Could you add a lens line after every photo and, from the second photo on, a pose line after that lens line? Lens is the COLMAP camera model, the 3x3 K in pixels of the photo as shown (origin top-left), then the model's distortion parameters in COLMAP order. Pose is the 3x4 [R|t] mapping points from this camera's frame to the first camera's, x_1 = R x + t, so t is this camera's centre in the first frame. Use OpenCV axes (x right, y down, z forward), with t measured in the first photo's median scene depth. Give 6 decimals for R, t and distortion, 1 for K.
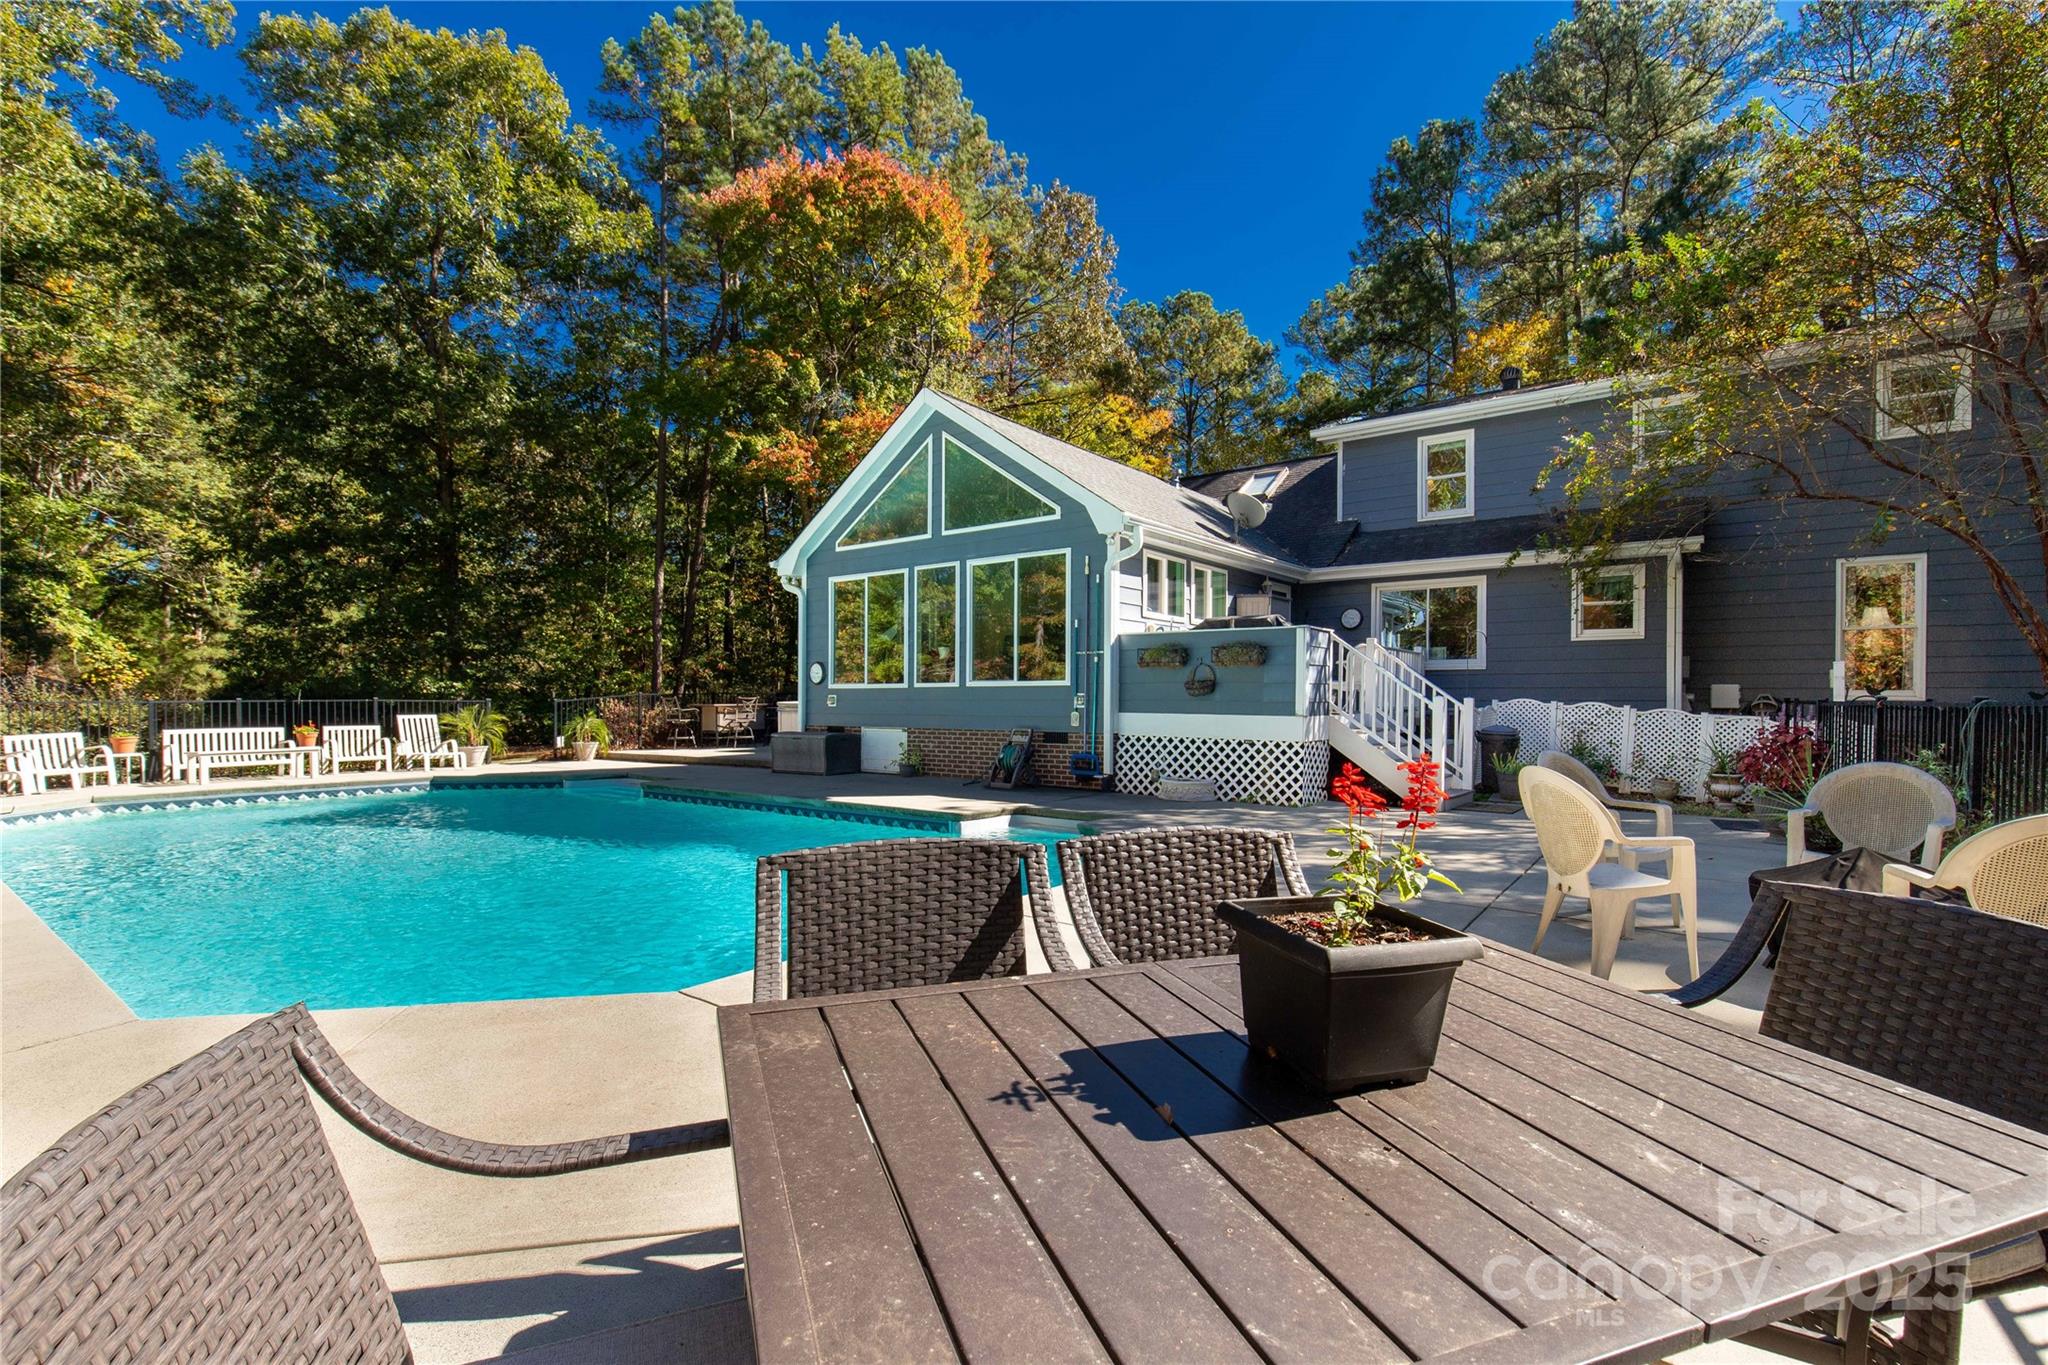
lens RADIAL K [[949.9, 0, 1026.6], [0, 949.9, 673.1], [0, 0, 1]] dist [0.001278, 0.000297]
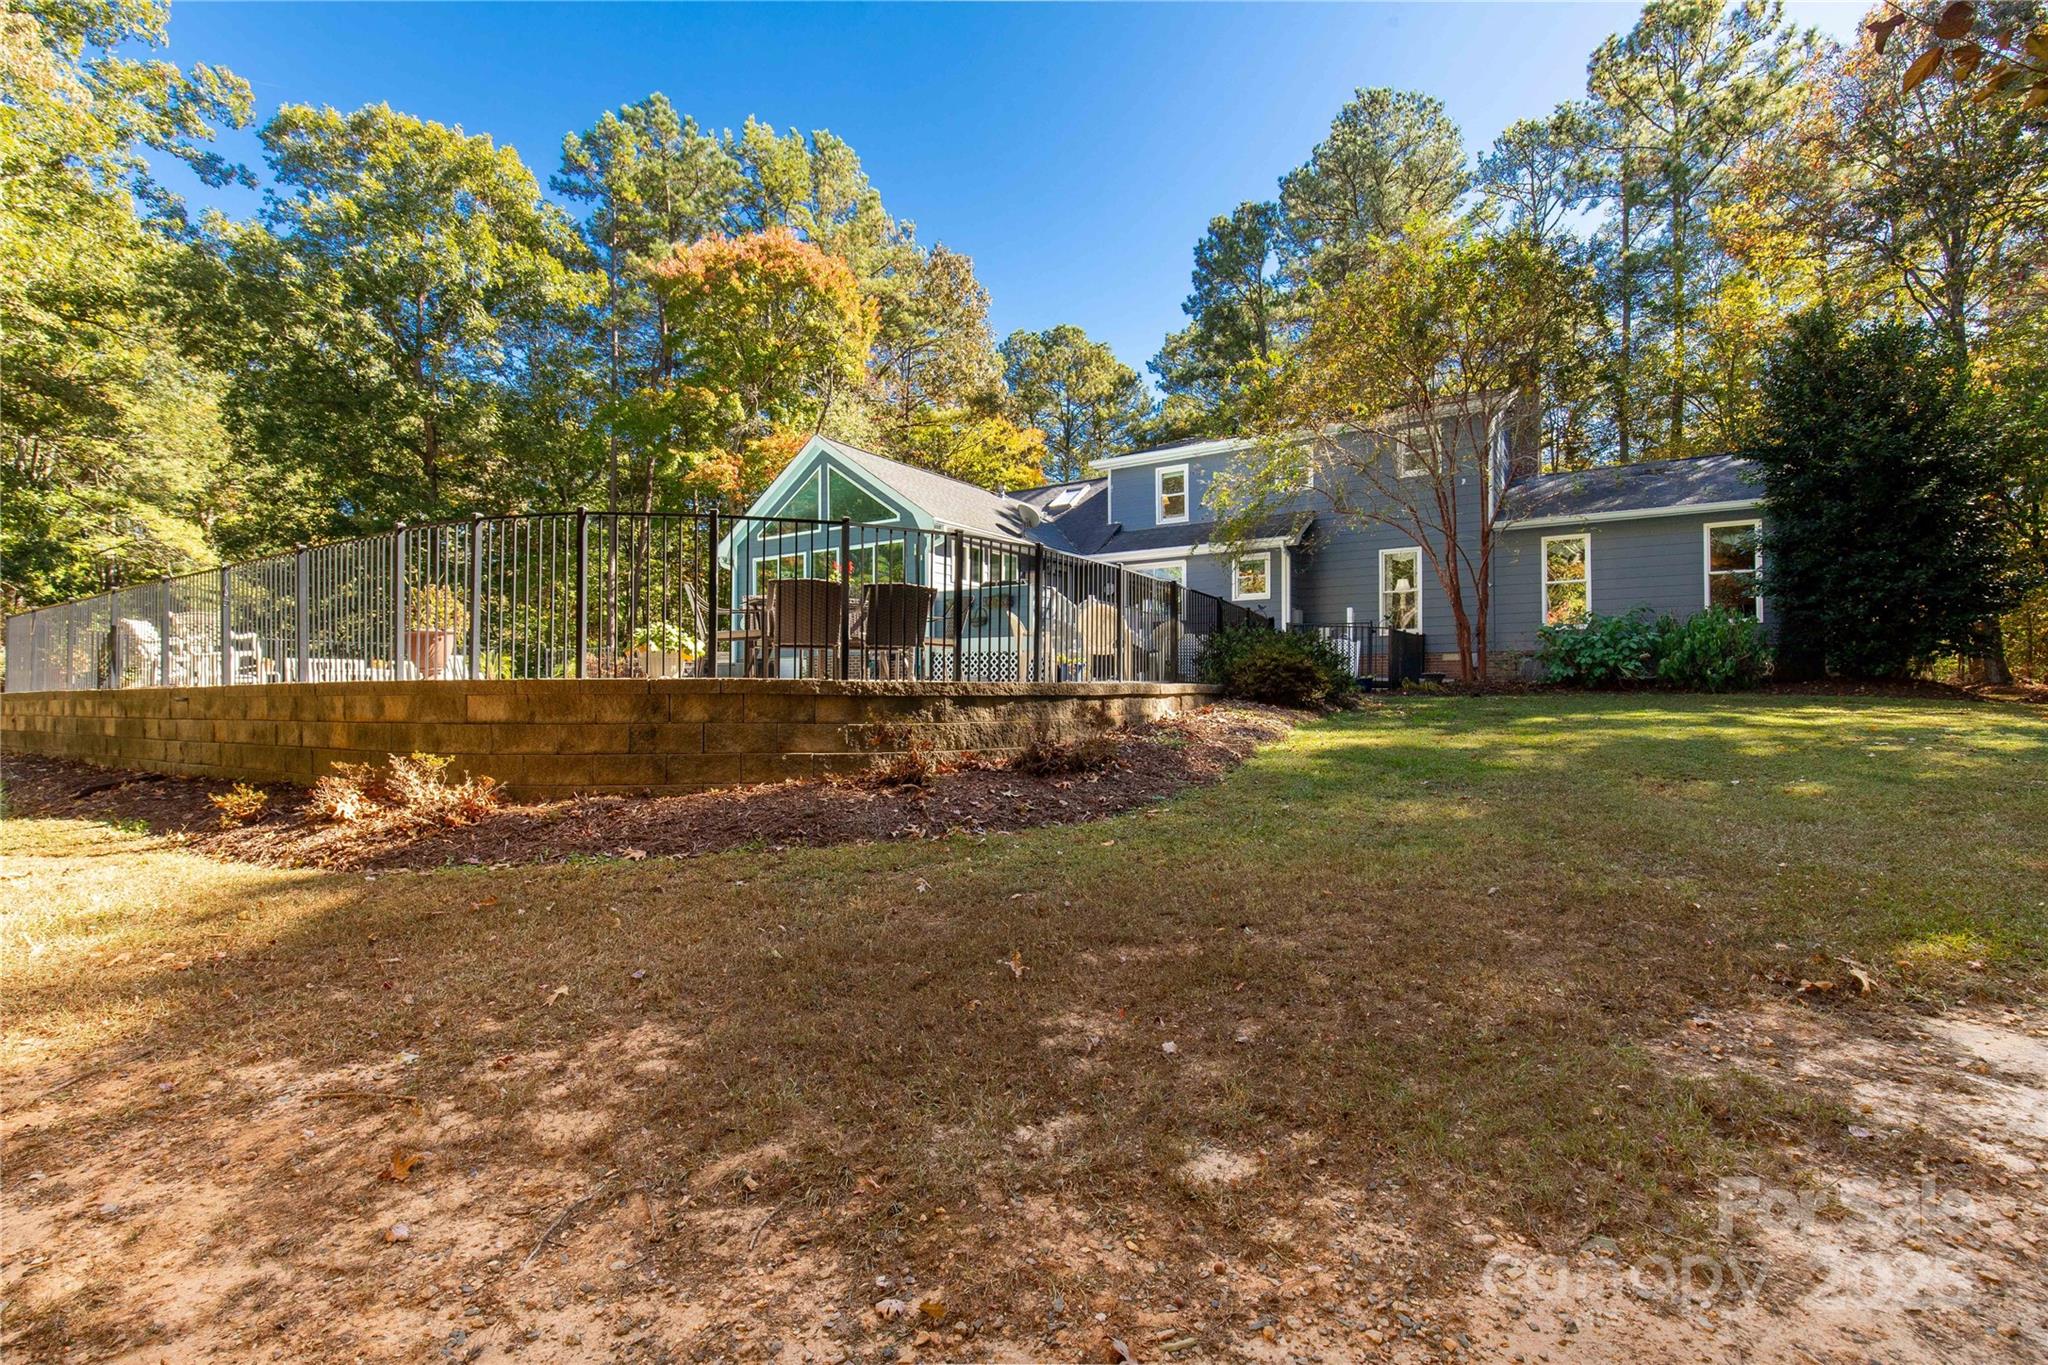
lens RADIAL K [[911.7, 0, 1024.0], [0, 911.7, 682.5], [0, 0, 1]] dist [0.003567, 0.000031]
pose [[0.996374, -0.004364, 0.084966, 0.055485], [0.002930, 0.999851, 0.016986, 0.042348], [-0.085028, -0.016675, 0.996239, -0.276461]]
